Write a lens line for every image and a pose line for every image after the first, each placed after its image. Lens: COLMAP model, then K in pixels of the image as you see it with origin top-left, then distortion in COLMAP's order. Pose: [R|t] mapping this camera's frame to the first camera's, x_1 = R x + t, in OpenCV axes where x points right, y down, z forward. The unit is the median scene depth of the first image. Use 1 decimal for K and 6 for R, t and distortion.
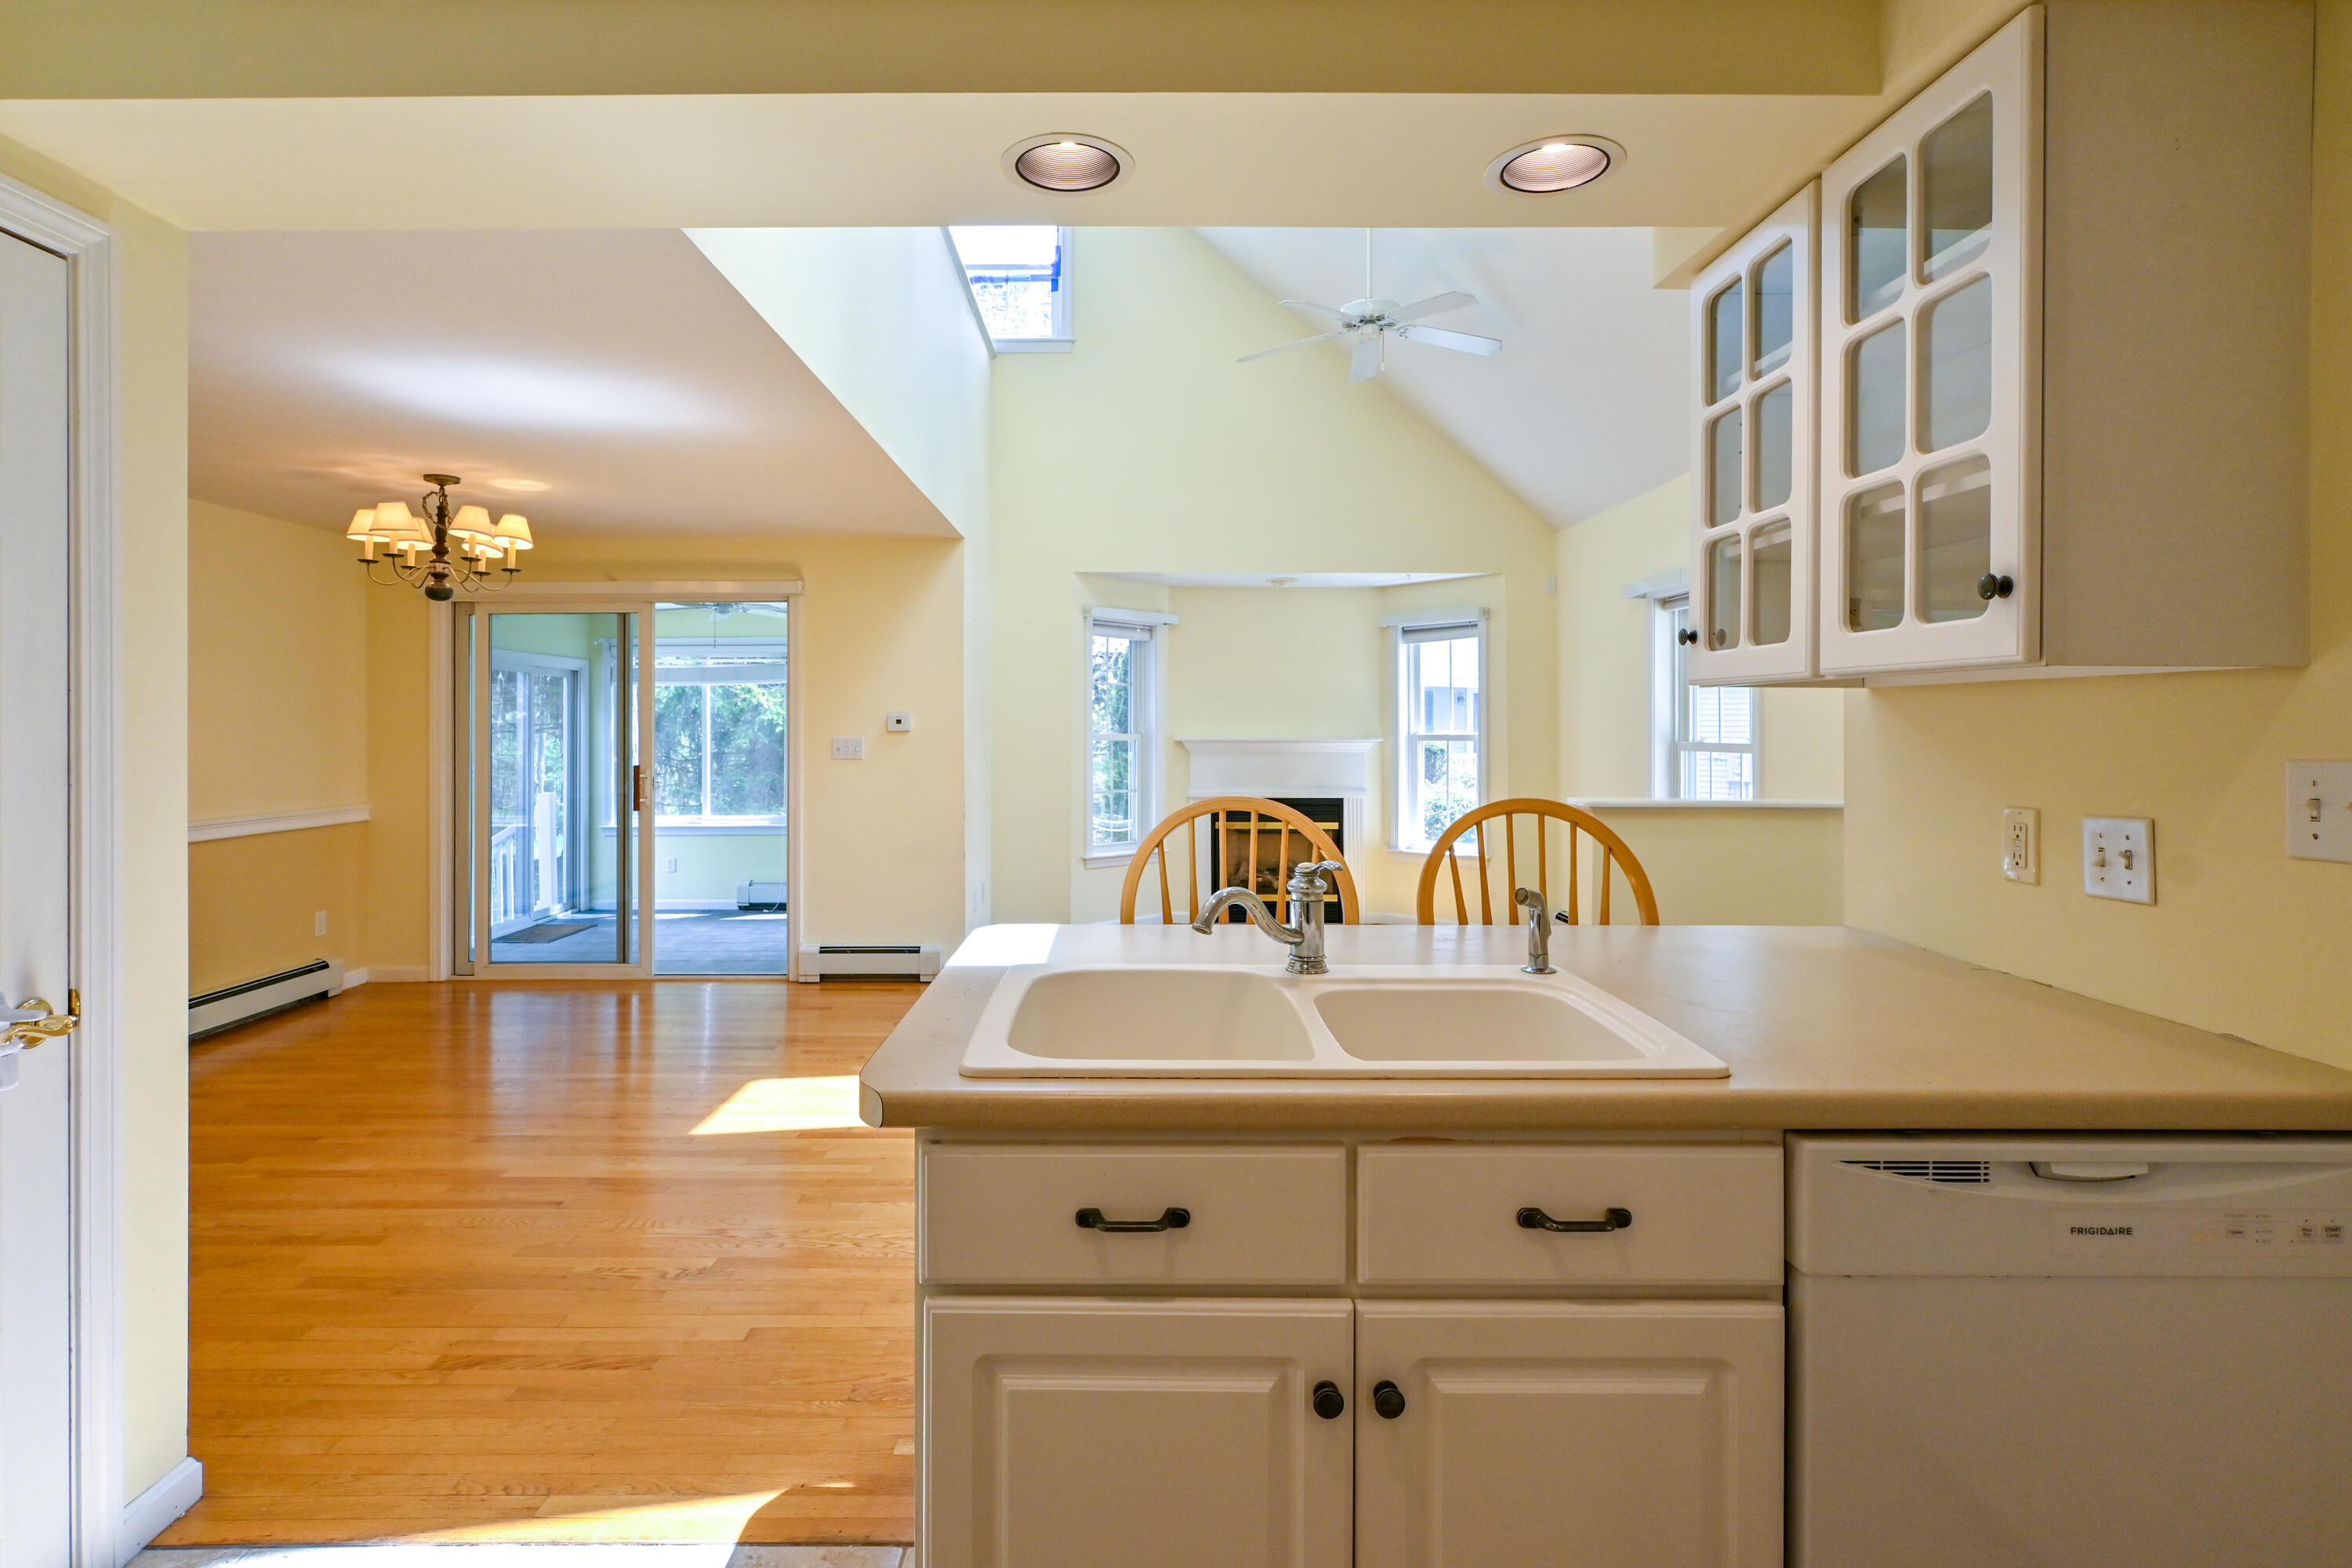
lens RADIAL K [[1183.3, 0, 1121.5], [0, 1183.3, 706.0], [0, 0, 1]] dist [-0.005652, 0.004841]
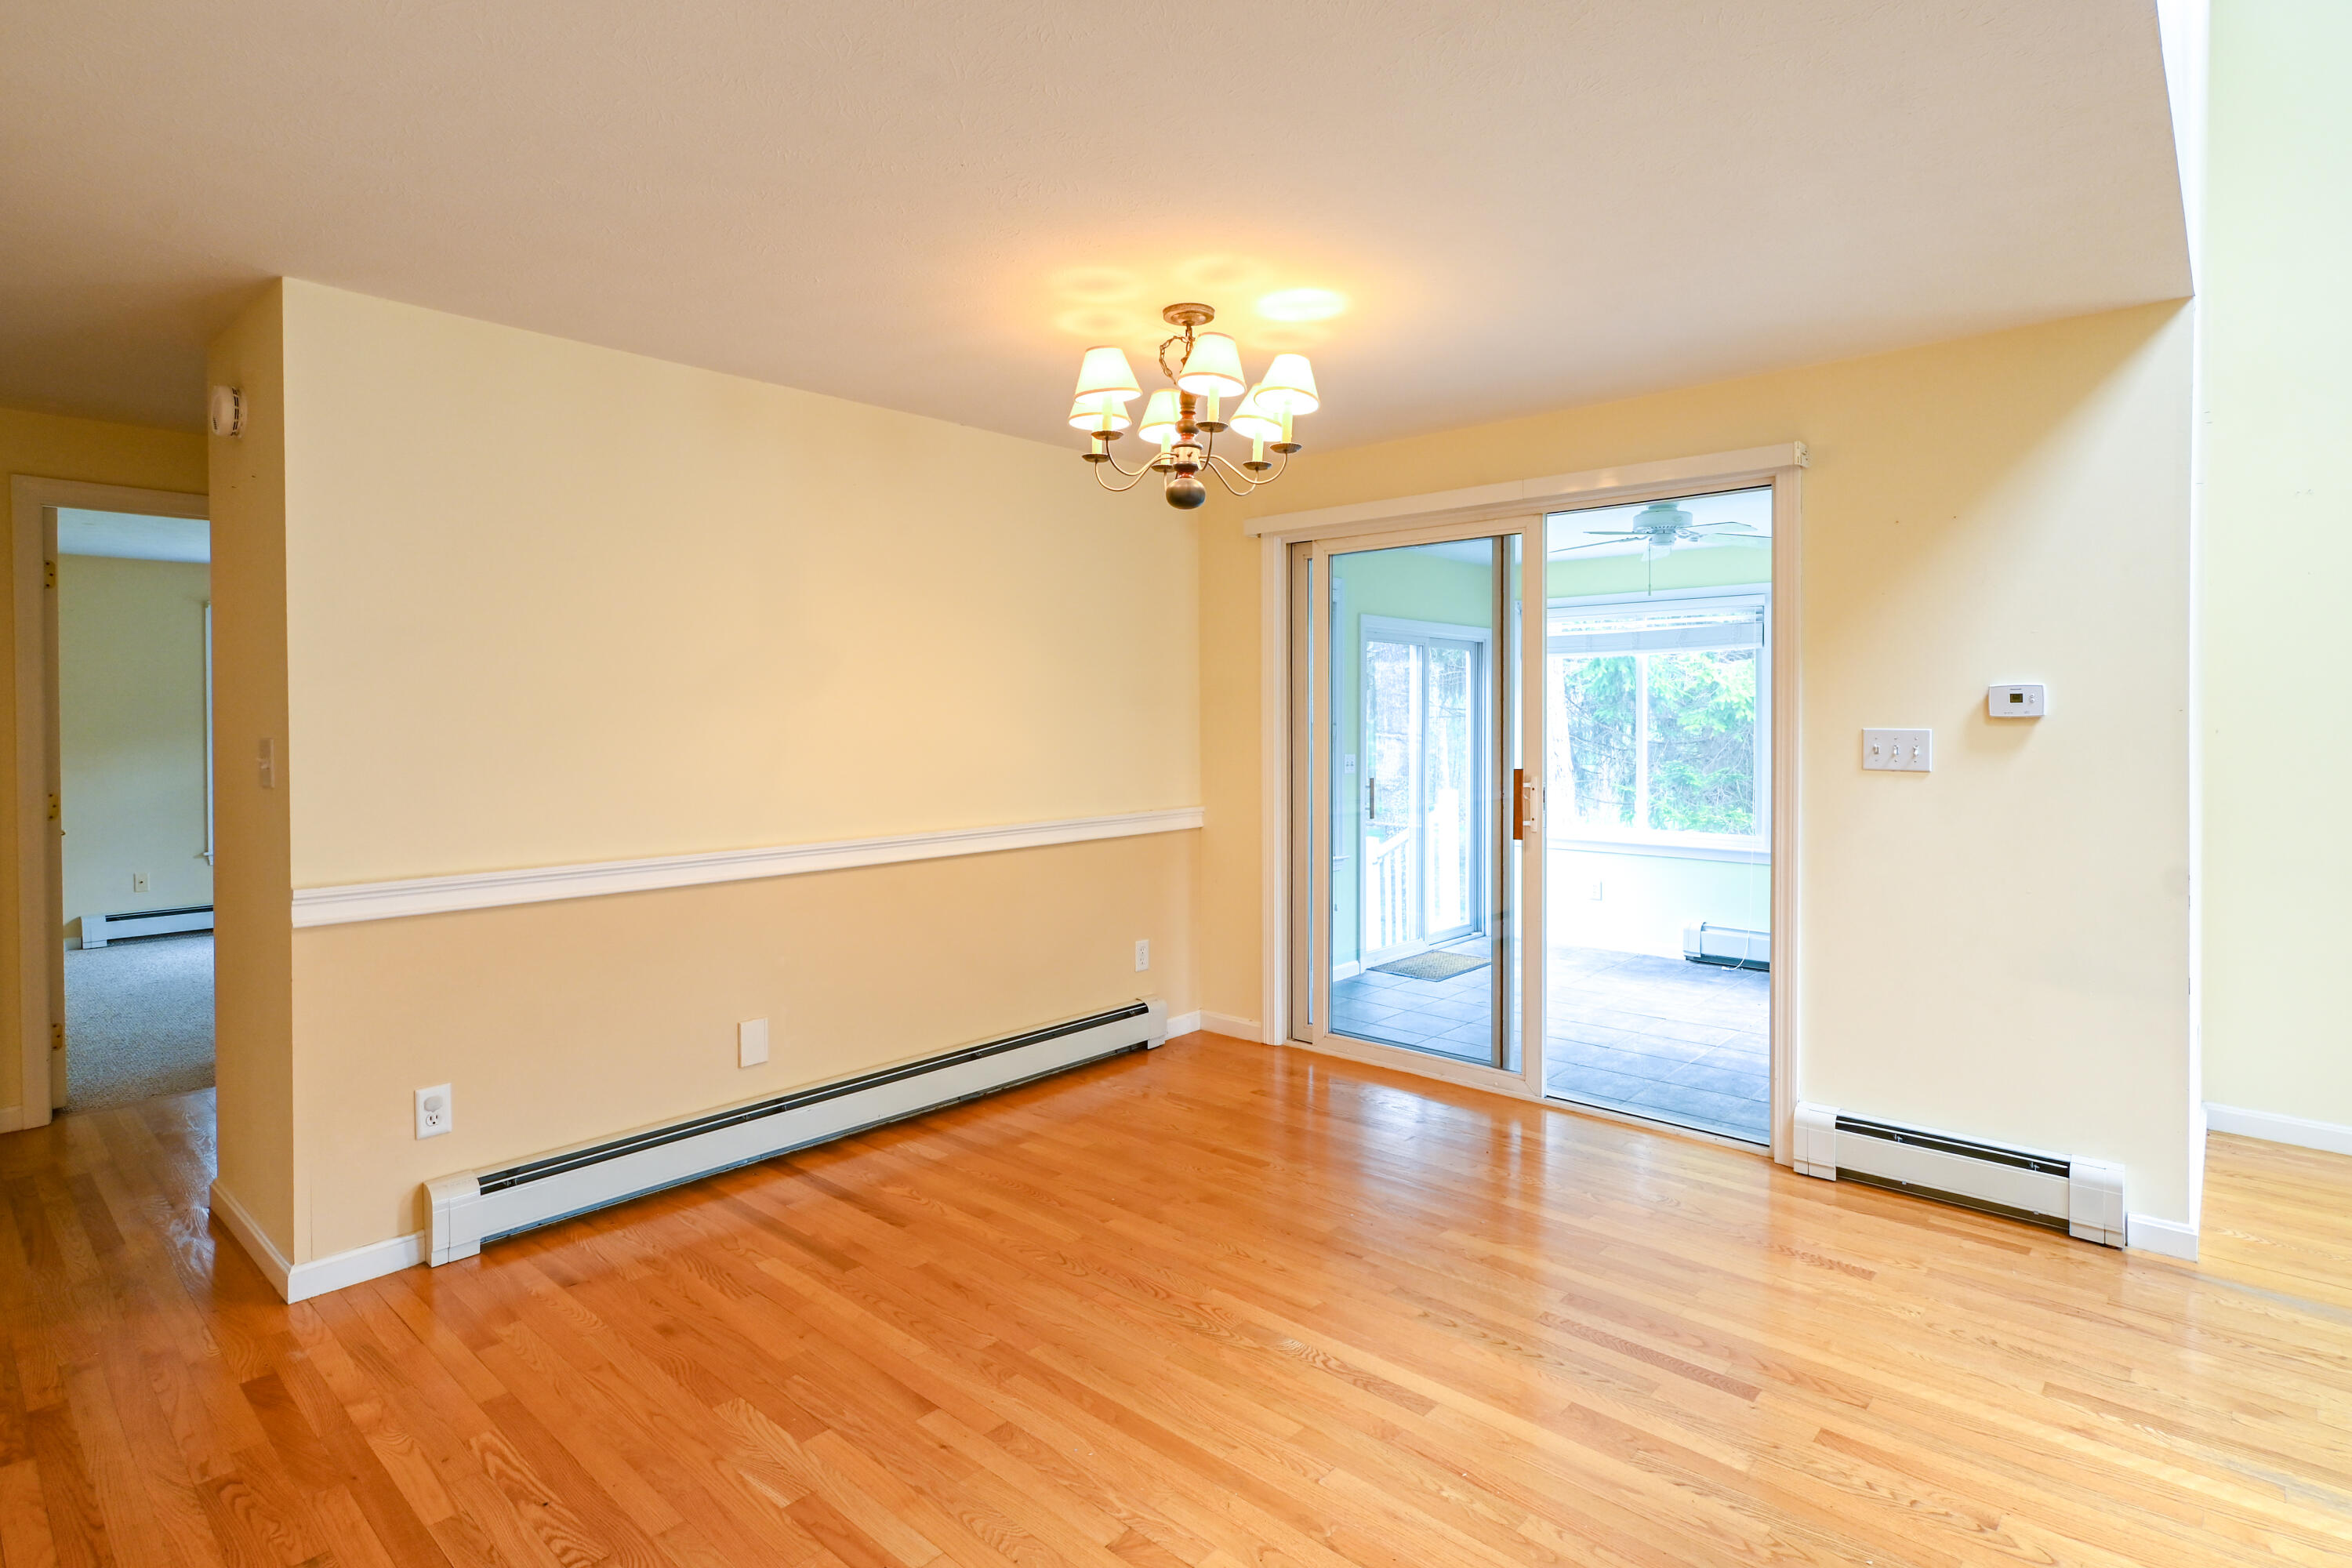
lens RADIAL K [[1183.3, 0, 1168.5], [0, 1183.3, 728.0], [0, 0, 1]] dist [-0.005652, 0.004841]
pose [[0.745824, 0.009177, -0.666080, -0.121808], [0.011414, 0.999582, 0.026552, 0.008347], [0.666045, -0.027405, 0.745408, 0.389664]]
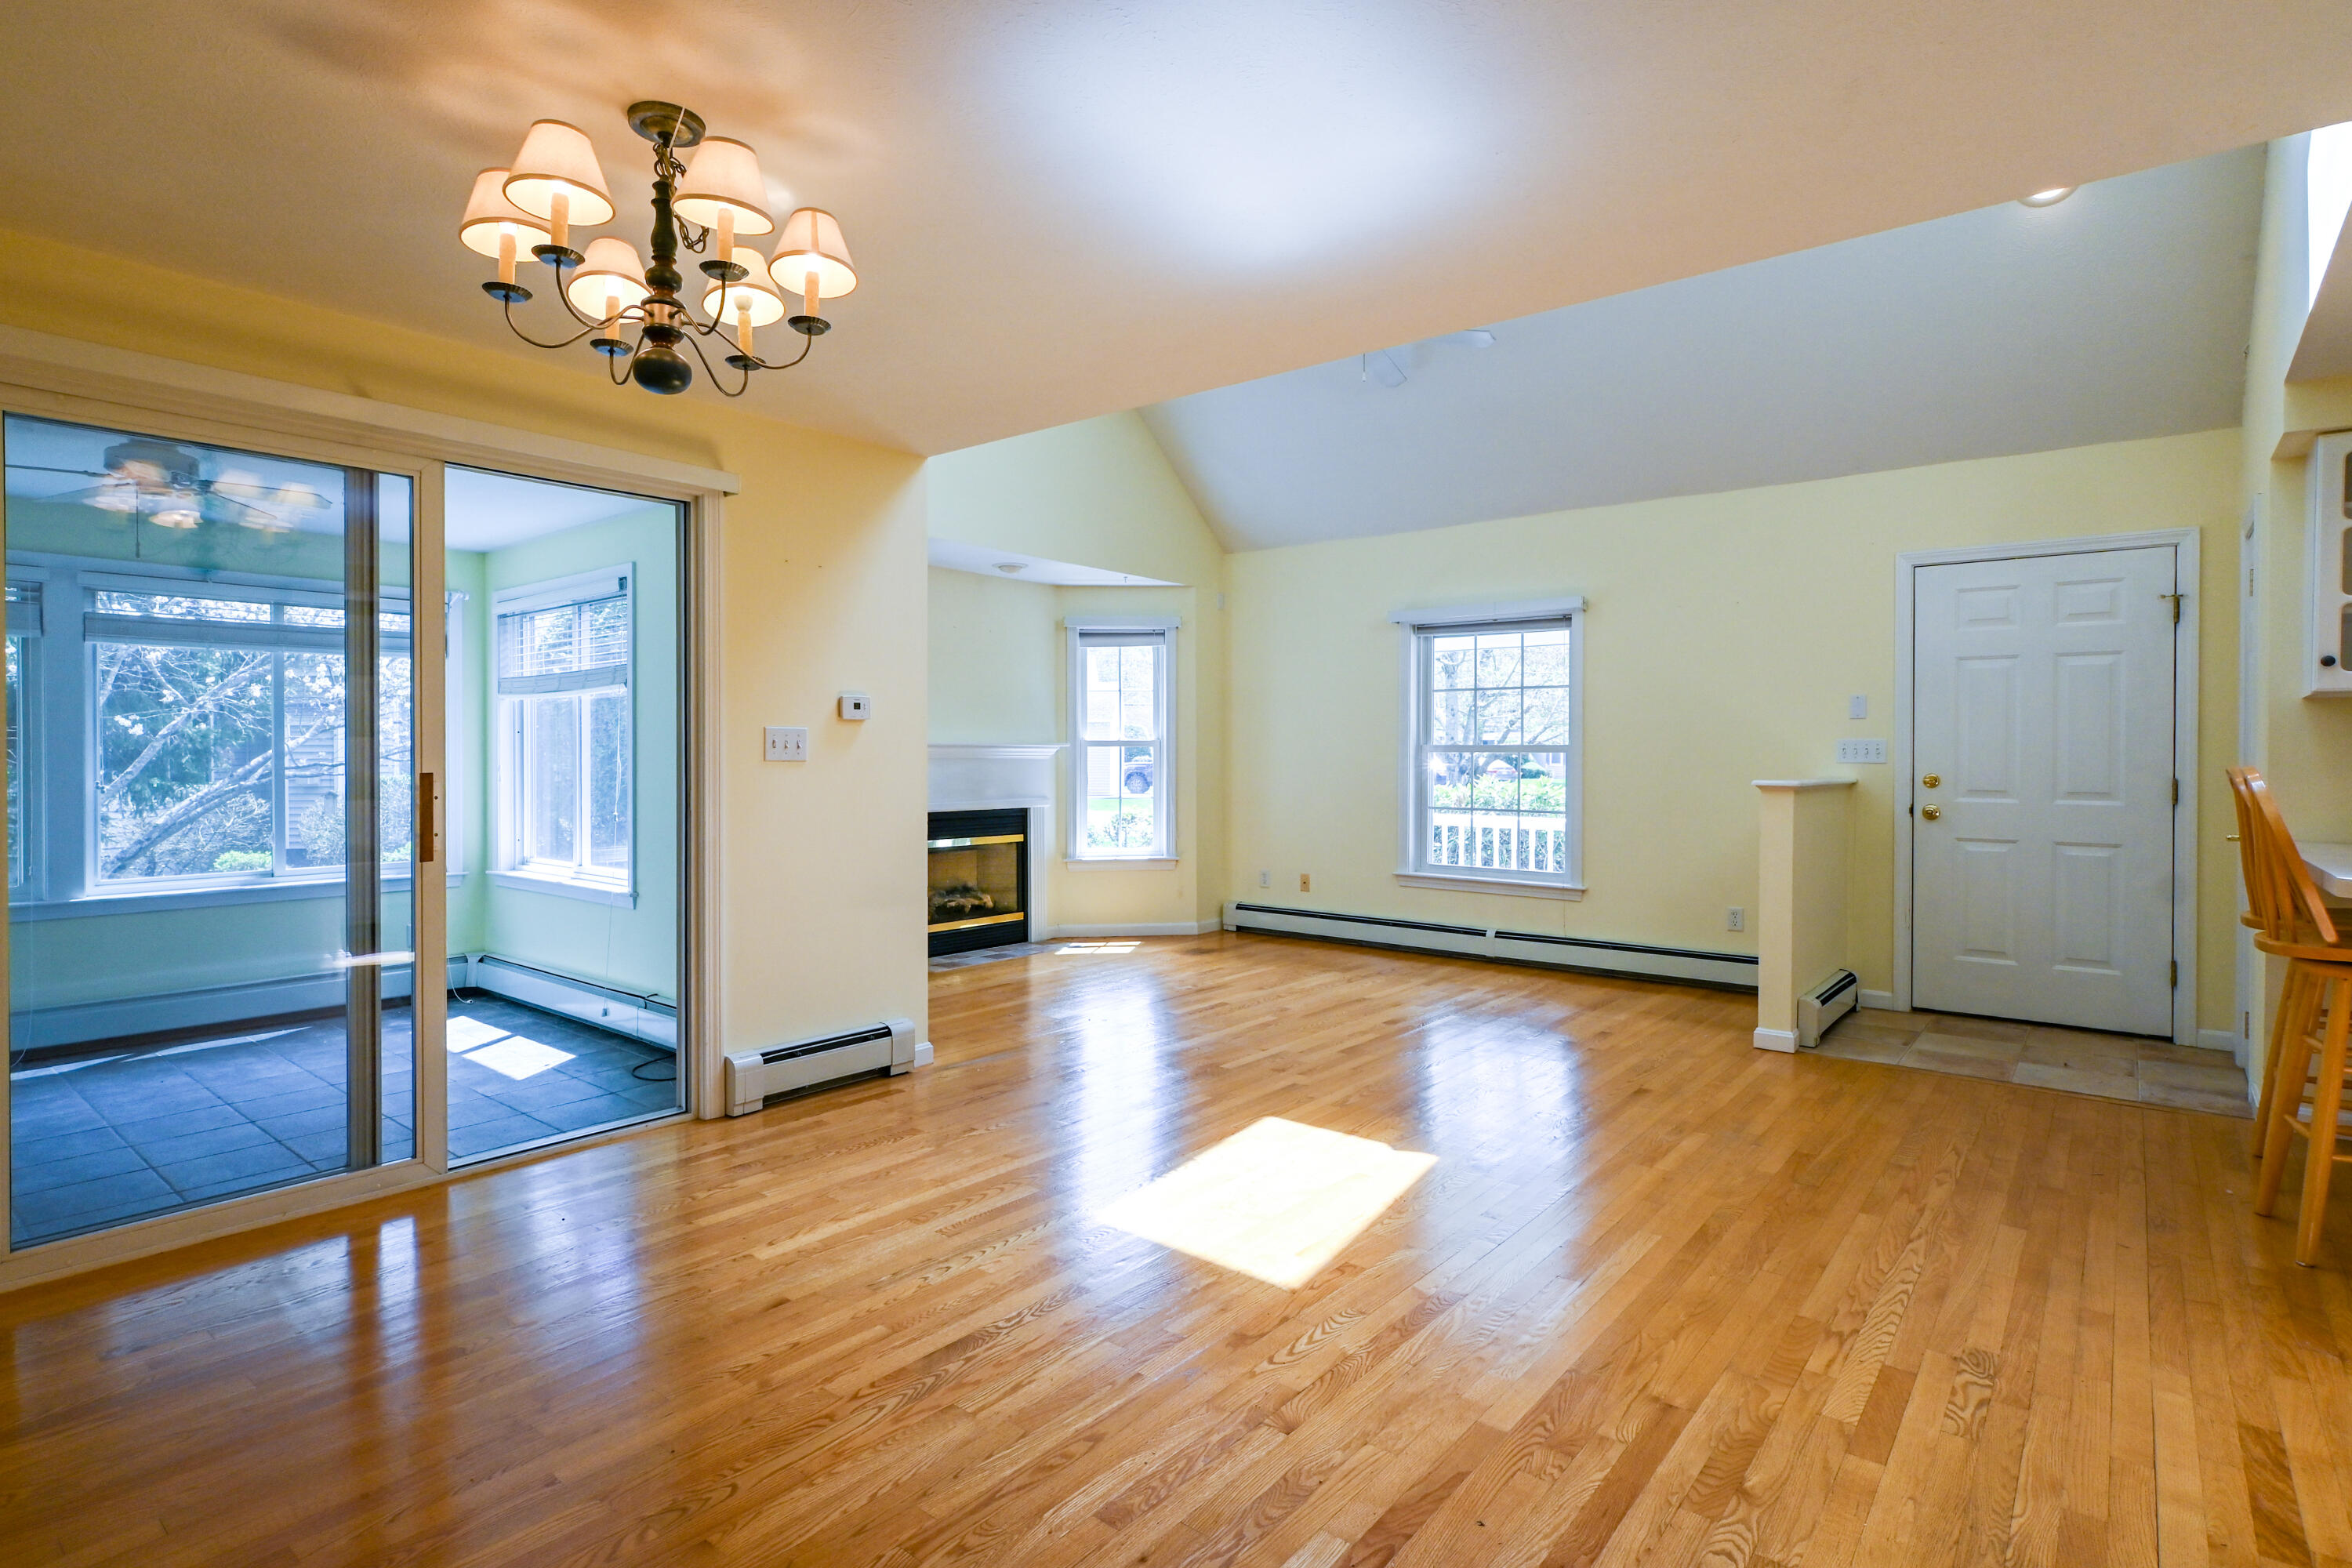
lens RADIAL K [[1183.3, 0, 1192.2], [0, 1183.3, 748.2], [0, 0, 1]] dist [-0.005652, 0.004841]
pose [[0.622477, 0.009176, 0.782584, -0.595003], [-0.023366, 0.999703, 0.006864, 0.028110], [-0.782289, -0.022558, 0.622507, 0.414412]]
